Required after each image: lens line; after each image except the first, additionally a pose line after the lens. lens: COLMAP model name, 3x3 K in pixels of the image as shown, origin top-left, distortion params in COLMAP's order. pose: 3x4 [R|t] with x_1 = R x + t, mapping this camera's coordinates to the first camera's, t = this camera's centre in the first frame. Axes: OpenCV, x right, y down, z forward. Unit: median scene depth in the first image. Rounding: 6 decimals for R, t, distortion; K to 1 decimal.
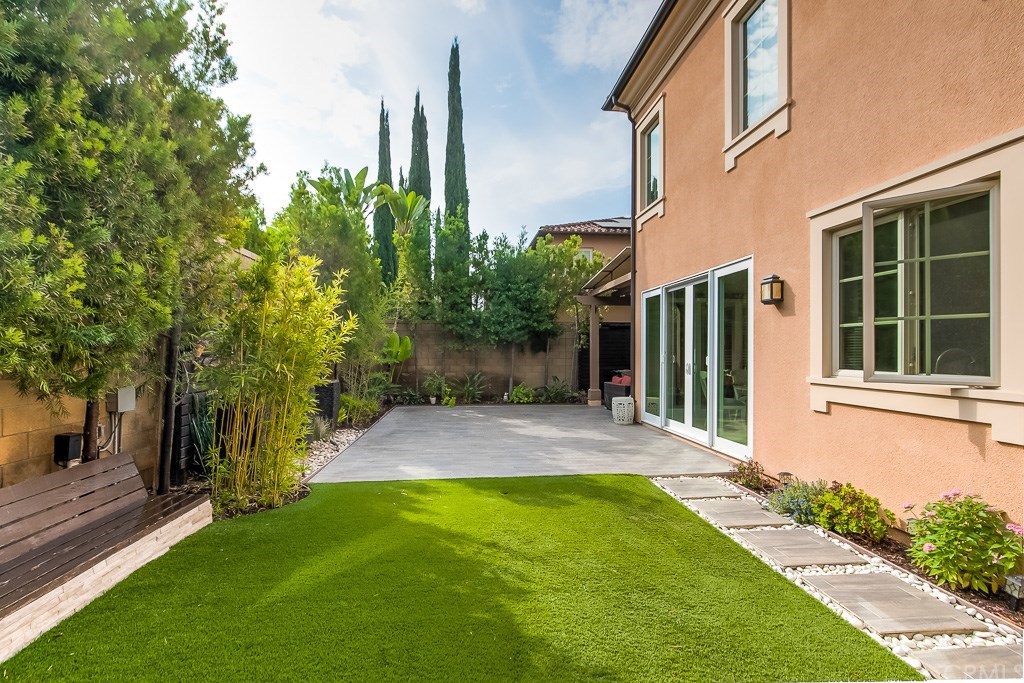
lens RADIAL K [[494.2, 0, 510.2], [0, 494.2, 351.5], [0, 0, 1]] dist [0.001643, -0.000256]
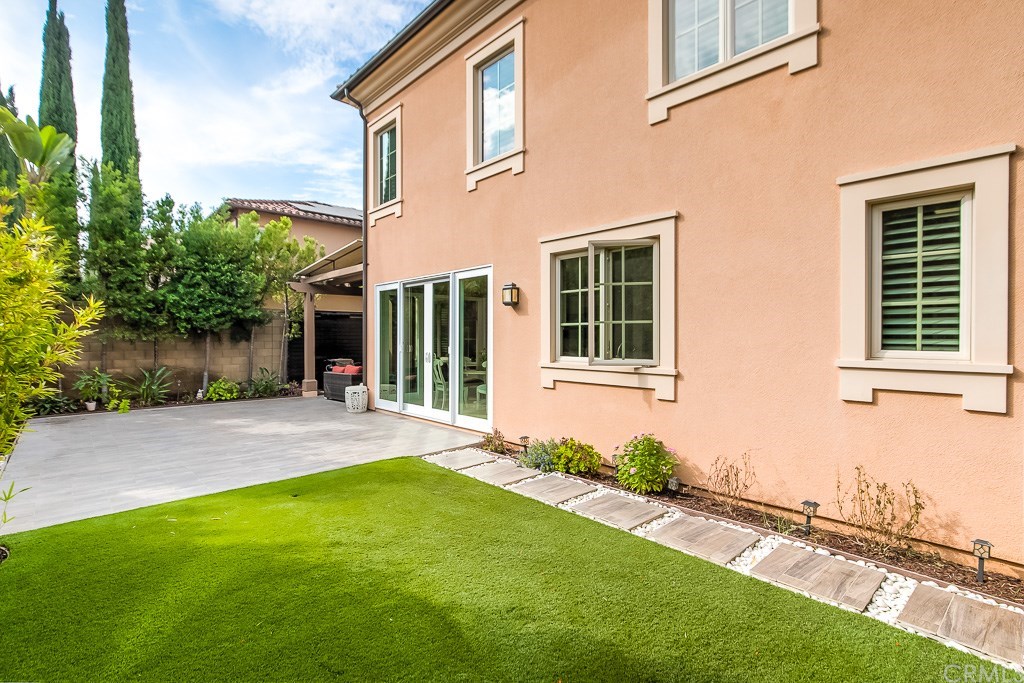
lens RADIAL K [[484.7, 0, 512.0], [0, 484.7, 341.5], [0, 0, 1]] dist [0.000963, -0.000136]
pose [[0.795170, -0.007592, 0.606338, -0.189887], [0.002632, 0.999955, 0.009069, -0.012847], [-0.606380, -0.005616, 0.795155, 0.008368]]
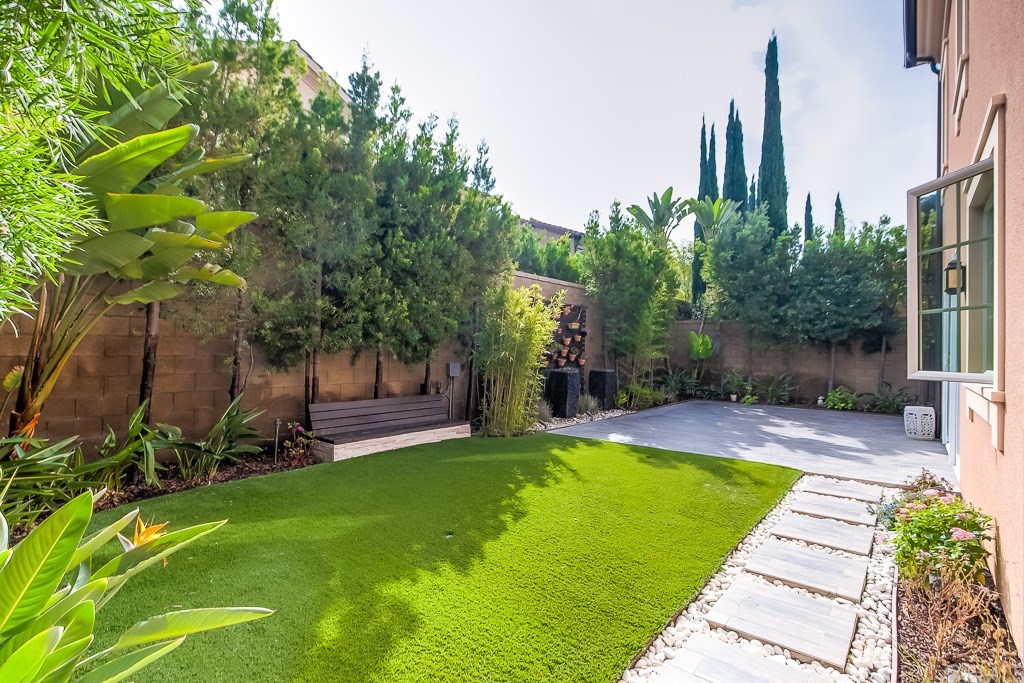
lens RADIAL K [[499.0, 0, 512.2], [0, 499.0, 346.2], [0, 0, 1]] dist [0.001015, -0.000004]
pose [[0.710427, 0.008709, -0.703717, 0.507399], [-0.016691, 0.999851, -0.004476, 0.009119], [0.703573, 0.014926, 0.710466, -0.133280]]
